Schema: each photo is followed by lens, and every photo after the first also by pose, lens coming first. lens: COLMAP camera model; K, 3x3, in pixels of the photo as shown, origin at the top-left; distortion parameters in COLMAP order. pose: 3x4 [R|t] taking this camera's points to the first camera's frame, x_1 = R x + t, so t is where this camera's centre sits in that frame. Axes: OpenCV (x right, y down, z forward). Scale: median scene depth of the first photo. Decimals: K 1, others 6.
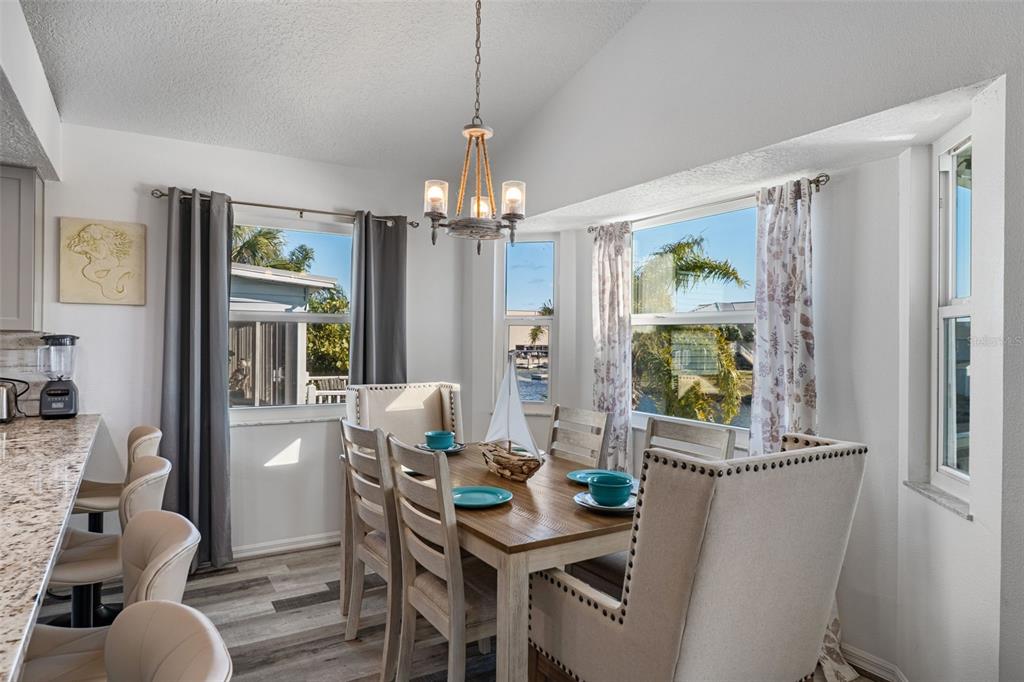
lens RADIAL K [[602.9, 0, 503.7], [0, 602.9, 337.9], [0, 0, 1]] dist [-0.008455, 0.000469]
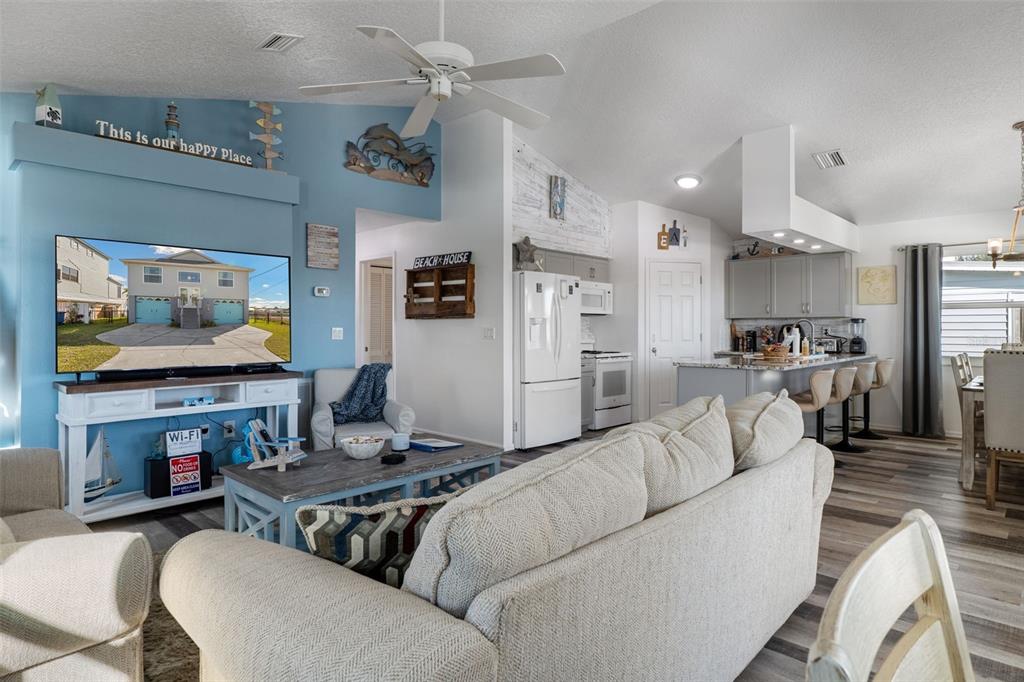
lens RADIAL K [[572.7, 0, 512.1], [0, 572.7, 326.4], [0, 0, 1]] dist [-0.001692, 0.002644]
pose [[0.258787, -0.015087, -0.965816, 1.043574], [0.007774, 0.999878, -0.013536, 0.044699], [0.965903, -0.004006, 0.258873, -0.861225]]
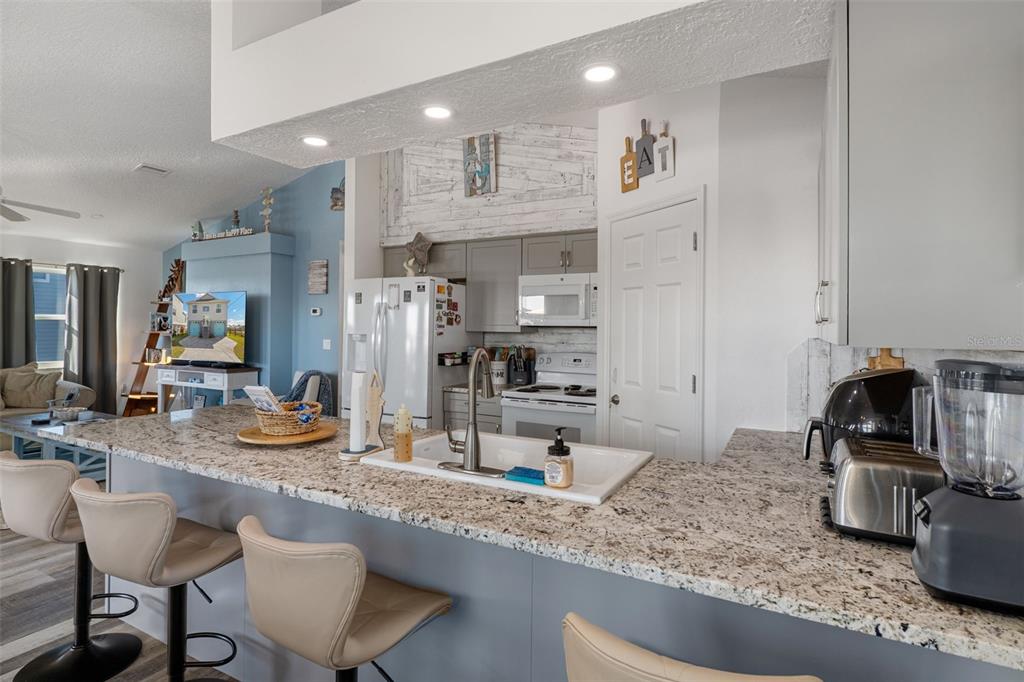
lens RADIAL K [[532.2, 0, 509.9], [0, 532.2, 319.0], [0, 0, 1]] dist [0.003010, -0.002066]
pose [[-0.871876, -0.028549, -0.488893, -0.338418], [-0.018592, 0.999509, -0.025210, -0.016753], [0.489373, -0.012890, -0.871979, 1.109545]]
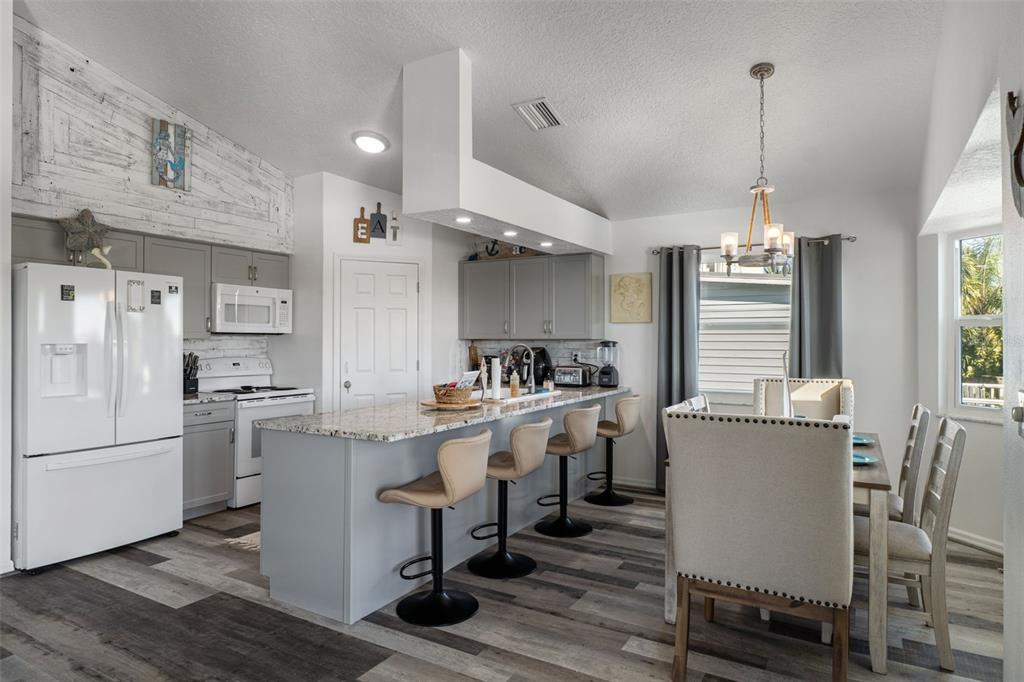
lens RADIAL K [[602.9, 0, 508.0], [0, 602.9, 338.2], [0, 0, 1]] dist [-0.008455, 0.000469]
pose [[0.467590, -0.013016, -0.883850, 0.696461], [0.008425, 0.999912, -0.010268, 0.002711], [0.883905, -0.002645, 0.467658, -0.109099]]
